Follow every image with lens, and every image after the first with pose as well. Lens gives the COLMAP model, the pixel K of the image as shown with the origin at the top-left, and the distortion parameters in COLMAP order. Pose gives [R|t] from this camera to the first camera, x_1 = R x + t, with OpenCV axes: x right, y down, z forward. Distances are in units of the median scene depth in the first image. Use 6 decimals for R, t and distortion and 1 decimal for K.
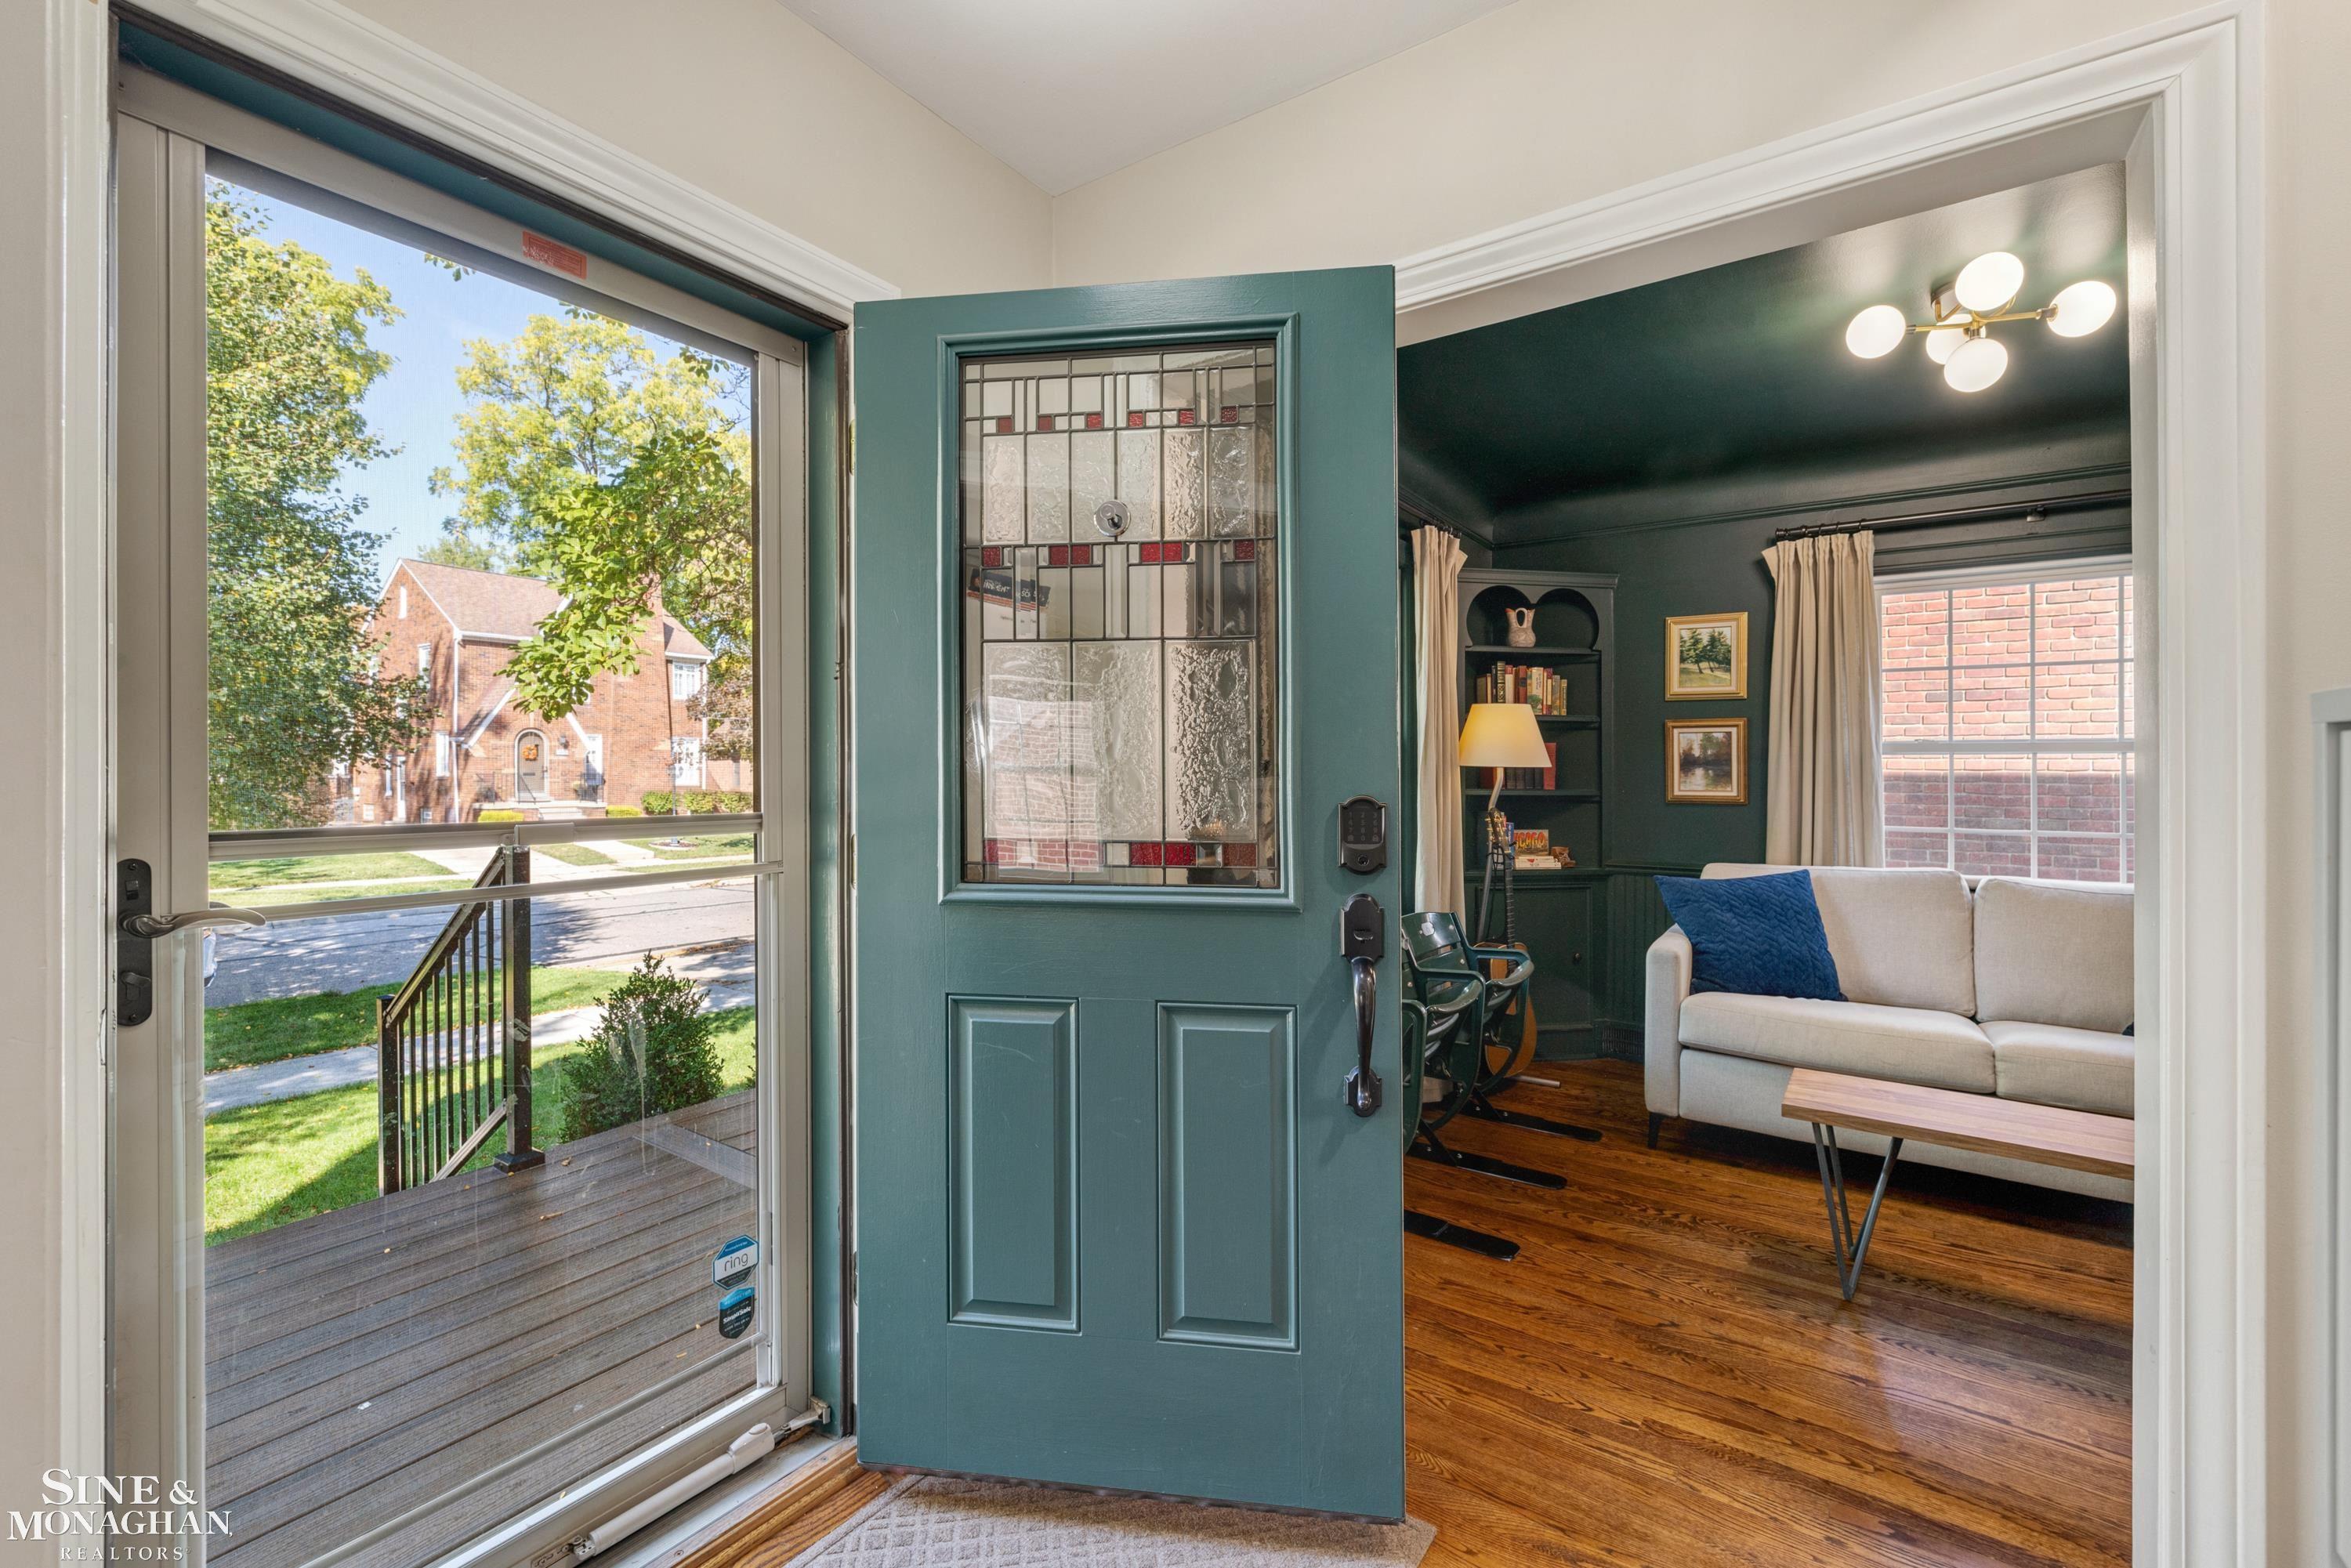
lens RADIAL K [[993.4, 0, 1174.0], [0, 993.4, 773.6], [0, 0, 1]] dist [0.002605, 0.000972]
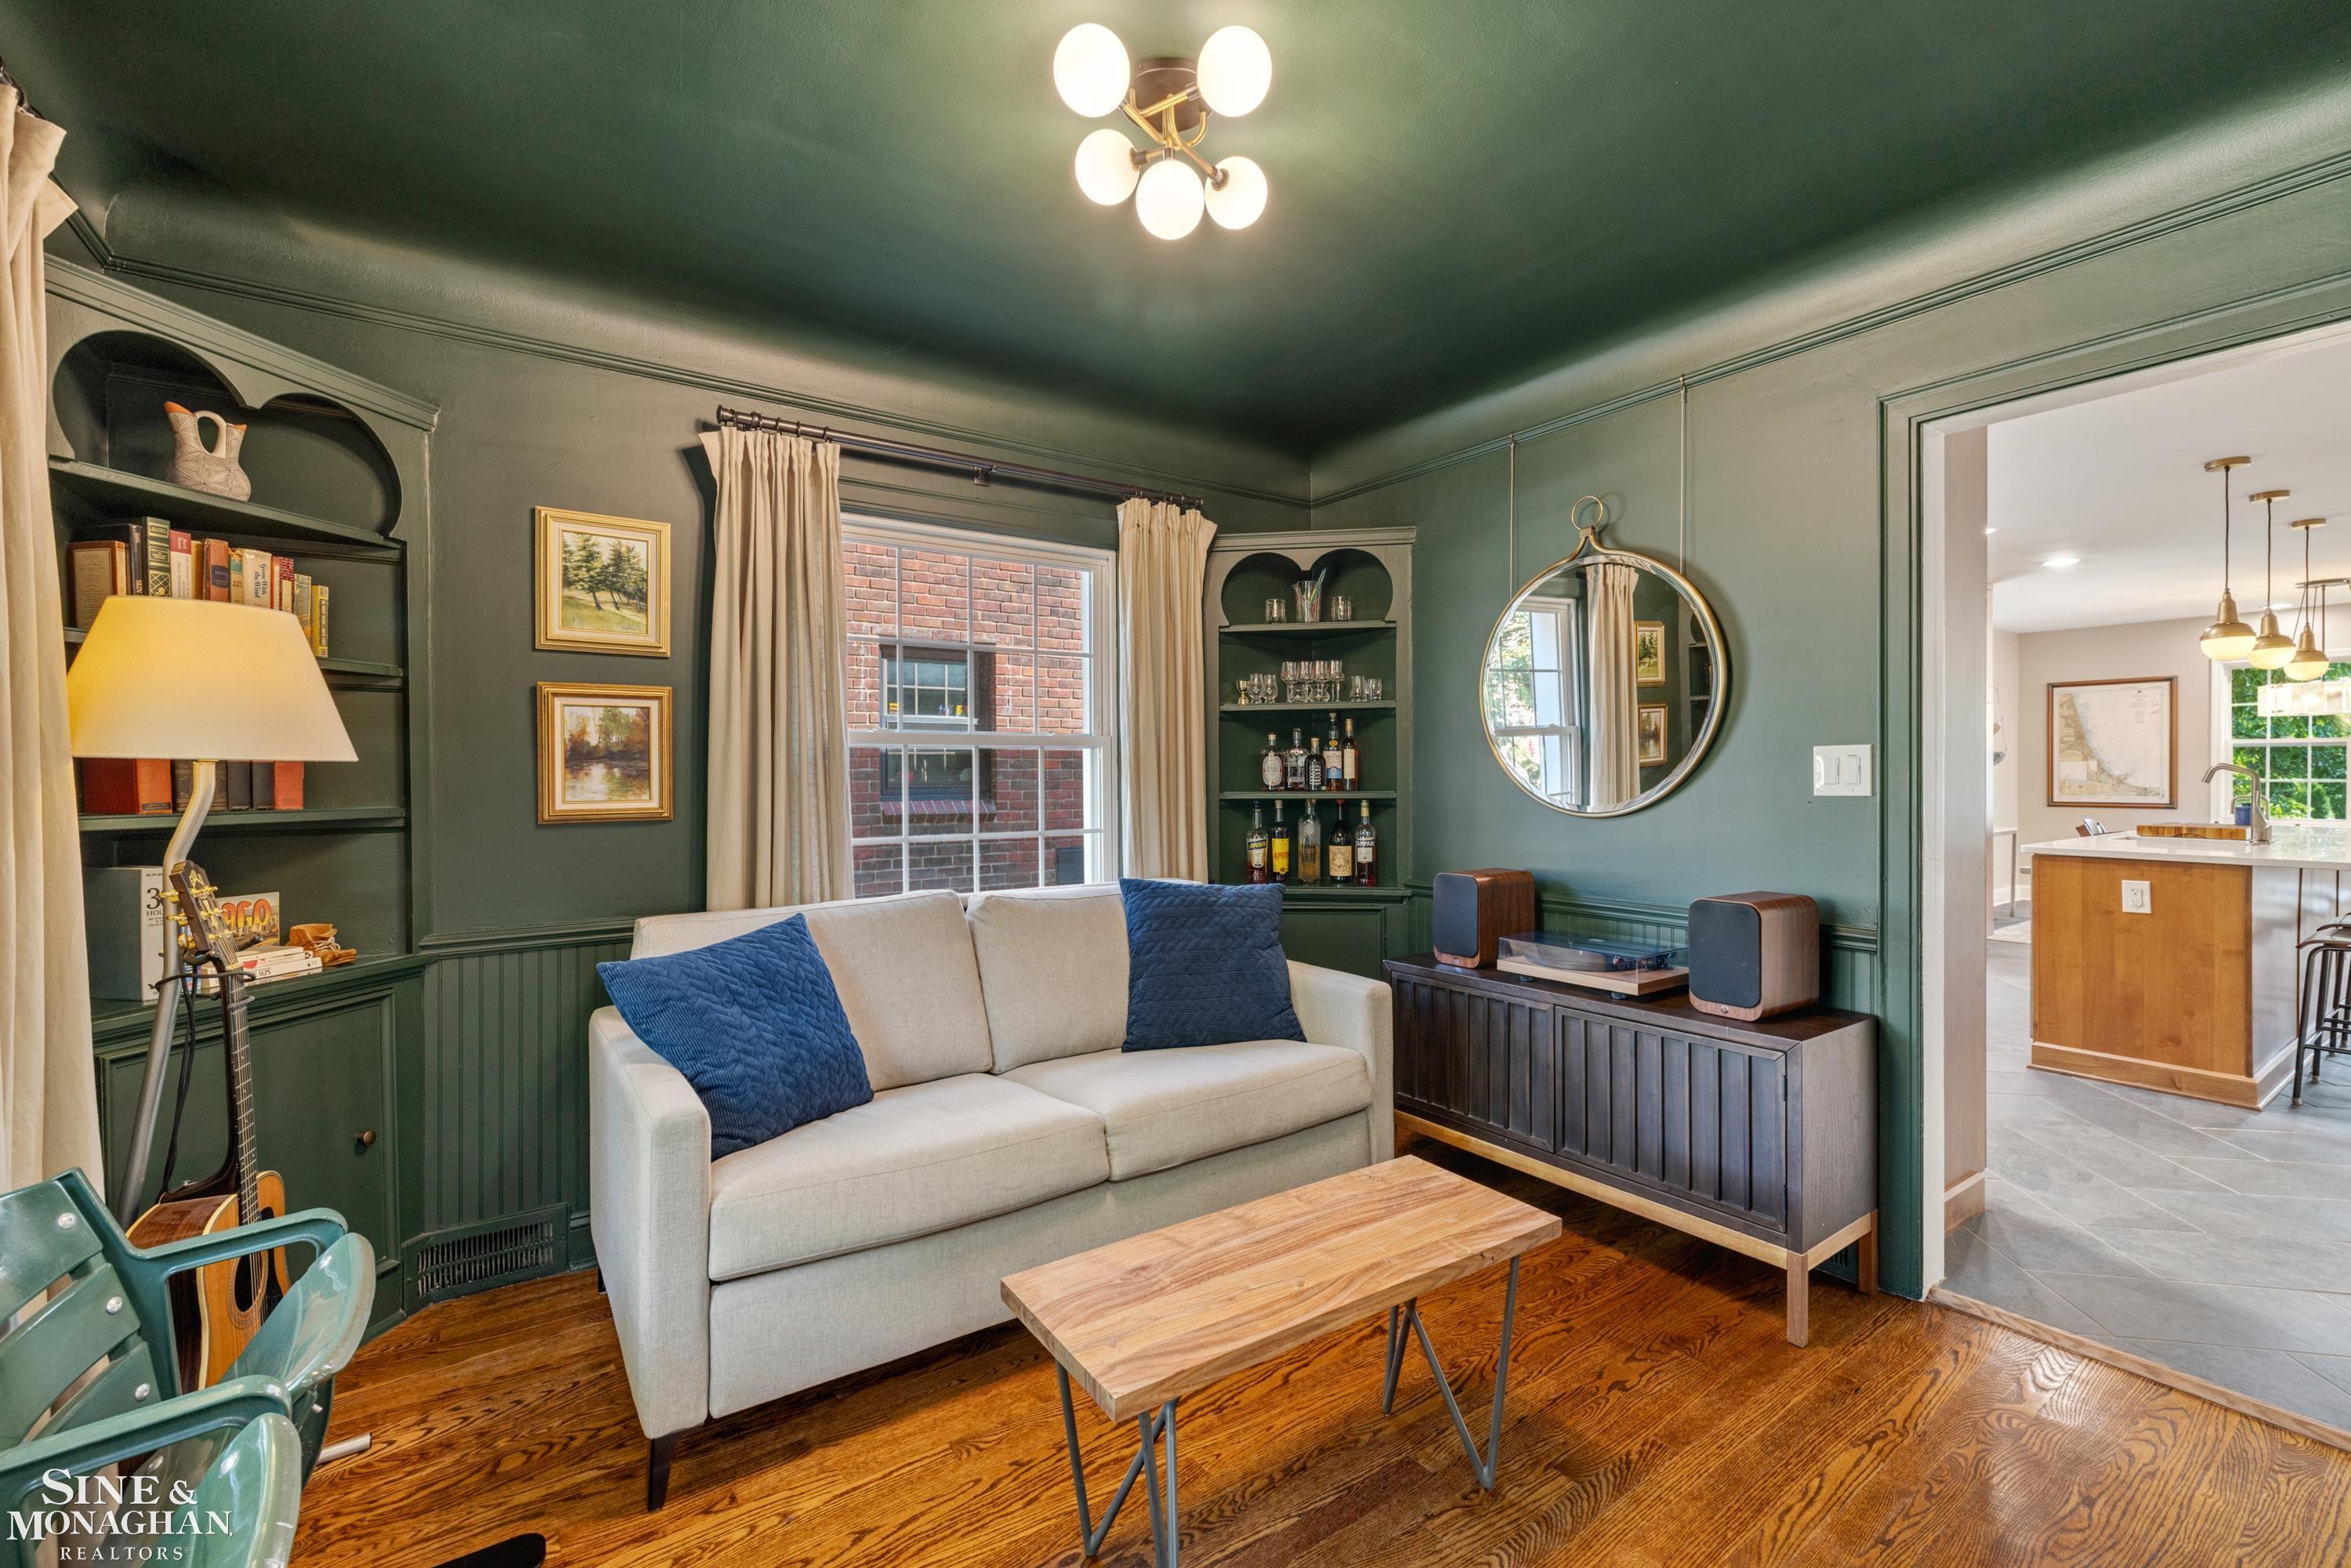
lens RADIAL K [[993.4, 0, 1174.0], [0, 993.4, 773.6], [0, 0, 1]] dist [0.002605, 0.000972]
pose [[0.351231, -0.005053, 0.936275, 0.082184], [0.017369, 0.999849, -0.001120, 0.007008], [-0.936128, 0.016656, 0.351265, 0.461355]]
